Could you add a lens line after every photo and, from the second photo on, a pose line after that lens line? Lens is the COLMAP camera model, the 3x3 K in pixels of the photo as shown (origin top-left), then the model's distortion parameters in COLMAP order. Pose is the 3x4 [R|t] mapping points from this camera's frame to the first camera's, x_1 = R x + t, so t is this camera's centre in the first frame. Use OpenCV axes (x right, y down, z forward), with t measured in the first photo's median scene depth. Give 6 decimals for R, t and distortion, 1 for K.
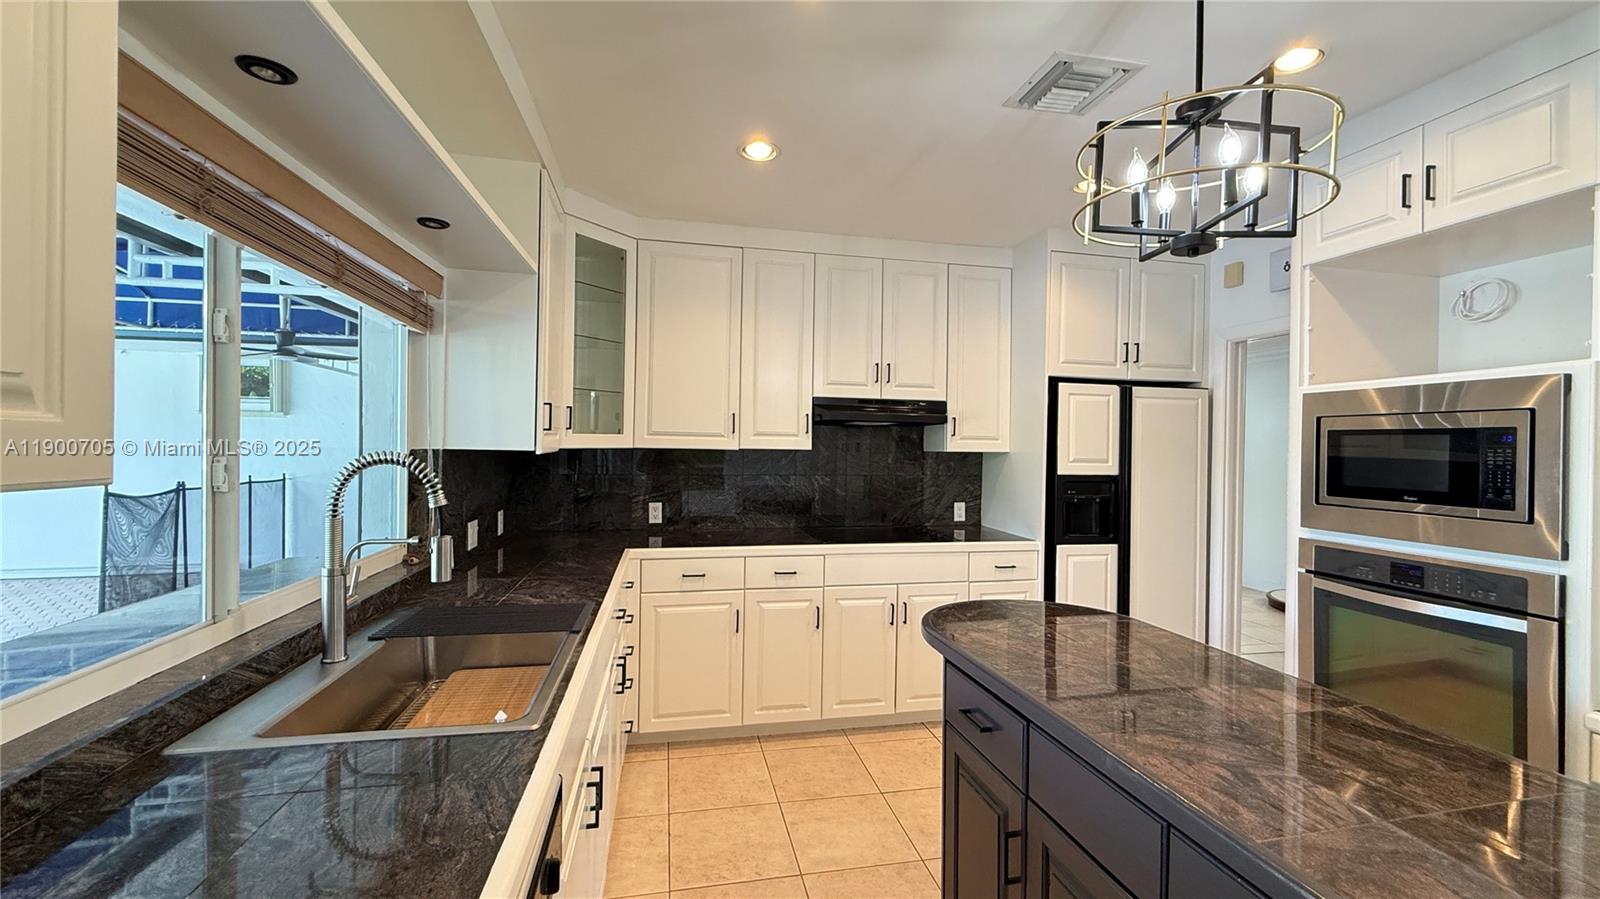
lens RADIAL K [[636.6, 0, 797.3], [0, 636.6, 451.7], [0, 0, 1]] dist [0.002118, -0.000068]
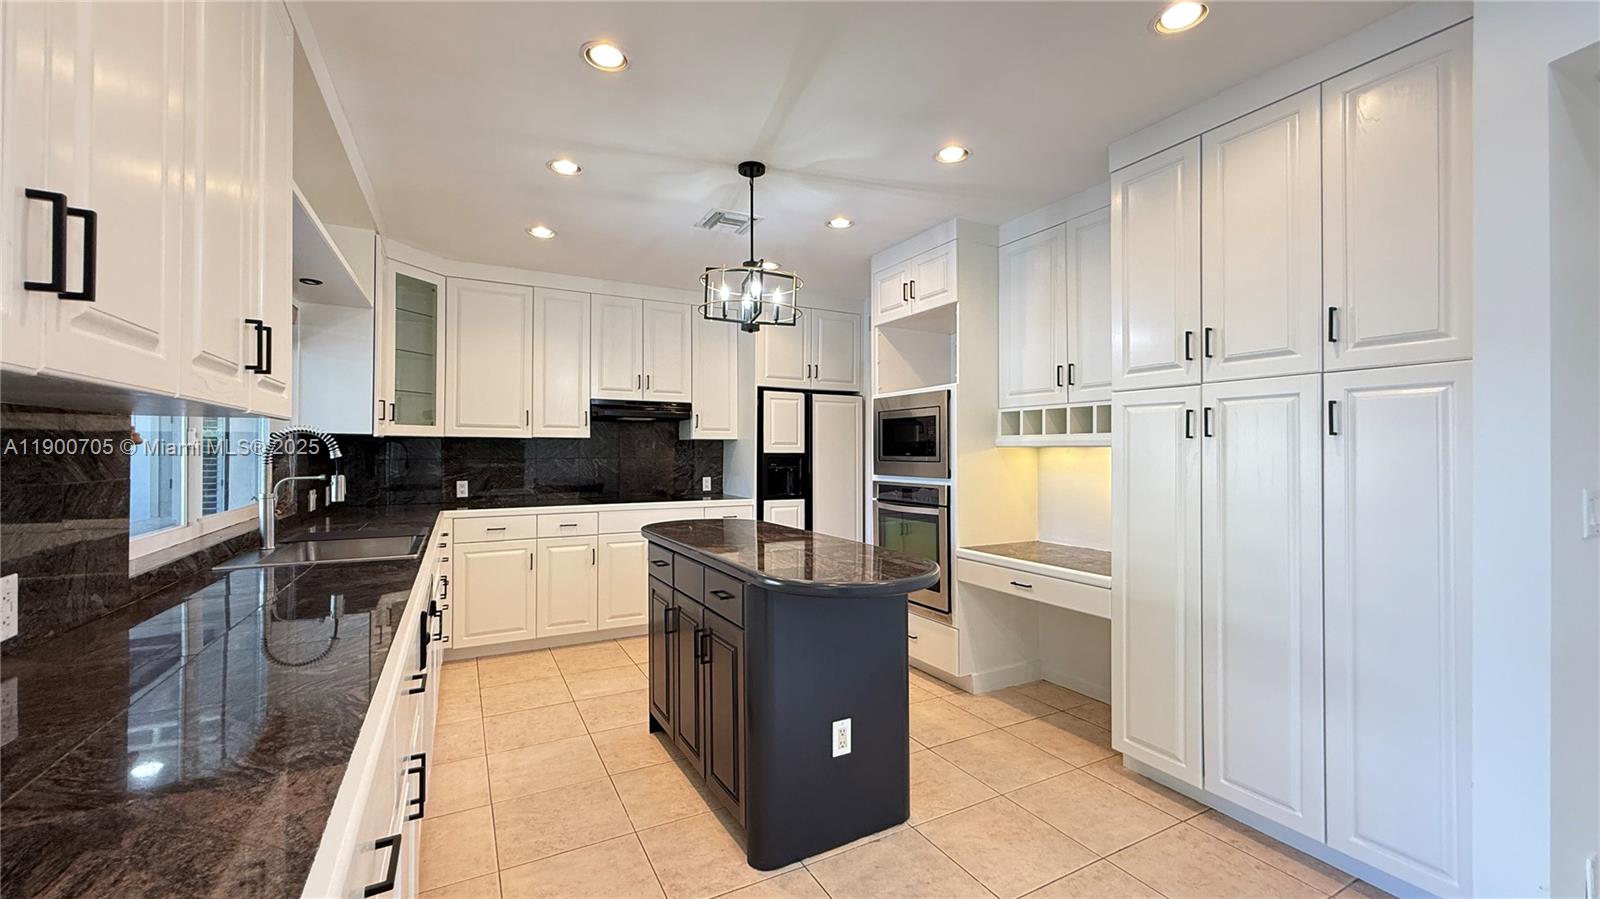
lens RADIAL K [[636.6, 0, 791.8], [0, 636.6, 448.7], [0, 0, 1]] dist [0.002118, -0.000068]
pose [[0.960729, -0.012155, 0.277221, 0.065982], [0.015973, 0.999806, -0.011517, 0.047223], [-0.277027, 0.015493, 0.960737, -0.465508]]
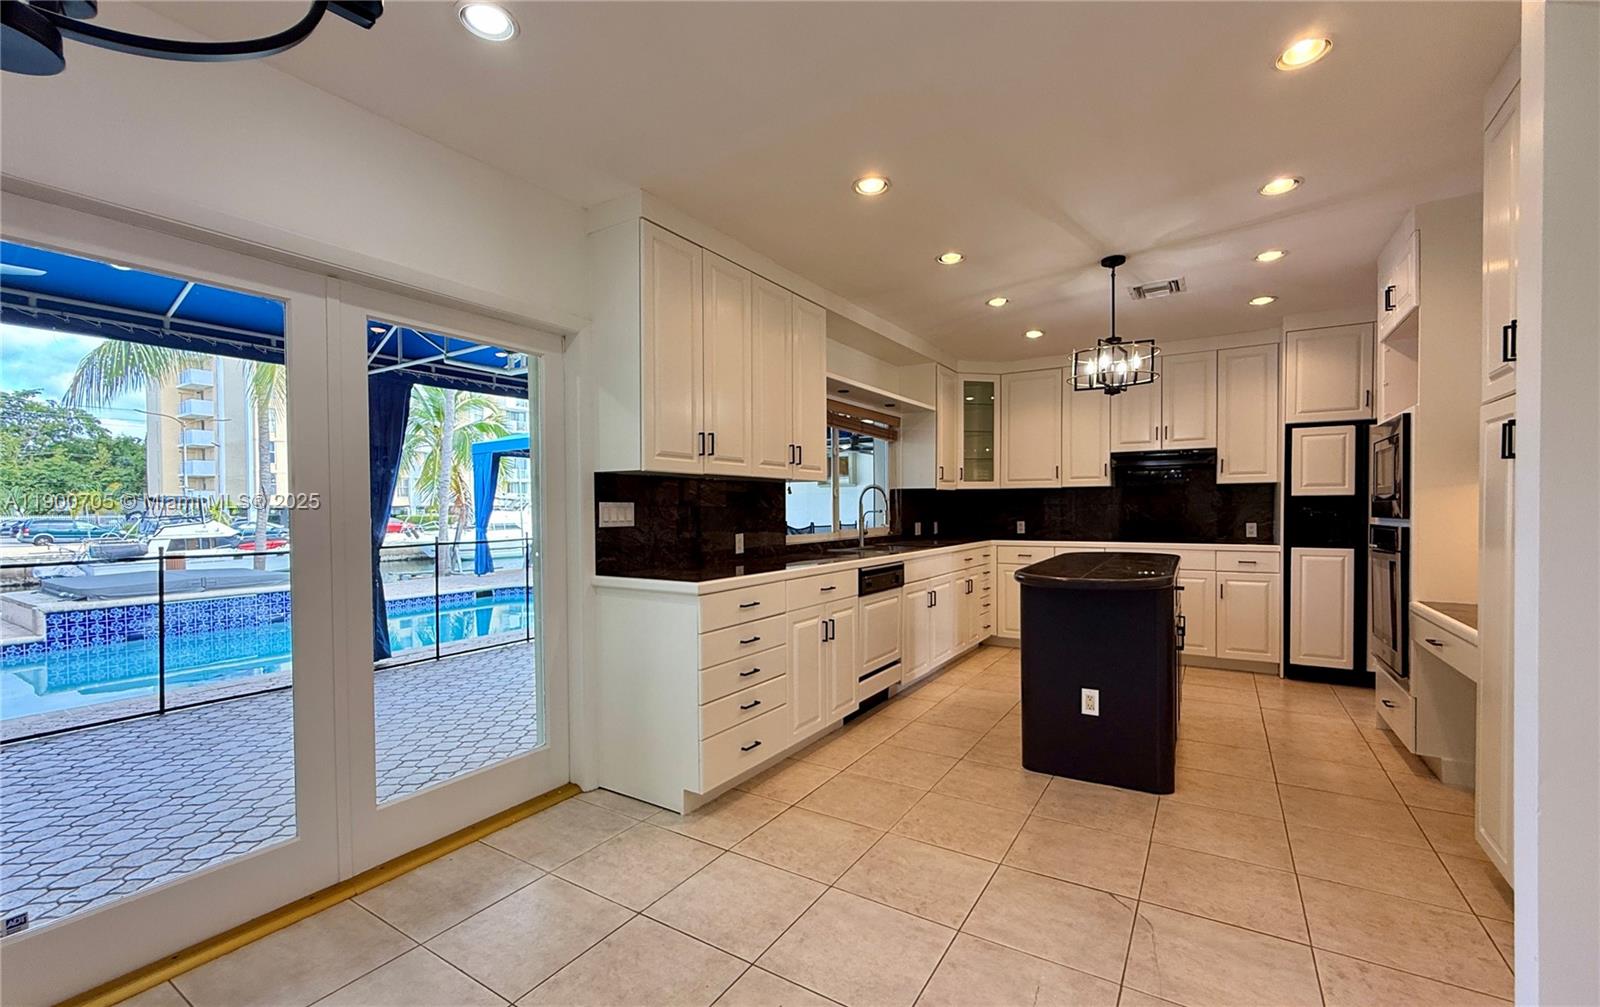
lens RADIAL K [[653.9, 0, 799.6], [0, 653.9, 517.6], [0, 0, 1]] dist [0.000871, 0.000001]
pose [[0.717636, -0.010164, -0.696344, 0.670823], [0.008722, 0.999946, -0.005606, 0.087043], [0.696364, -0.002051, 0.717686, -0.789903]]
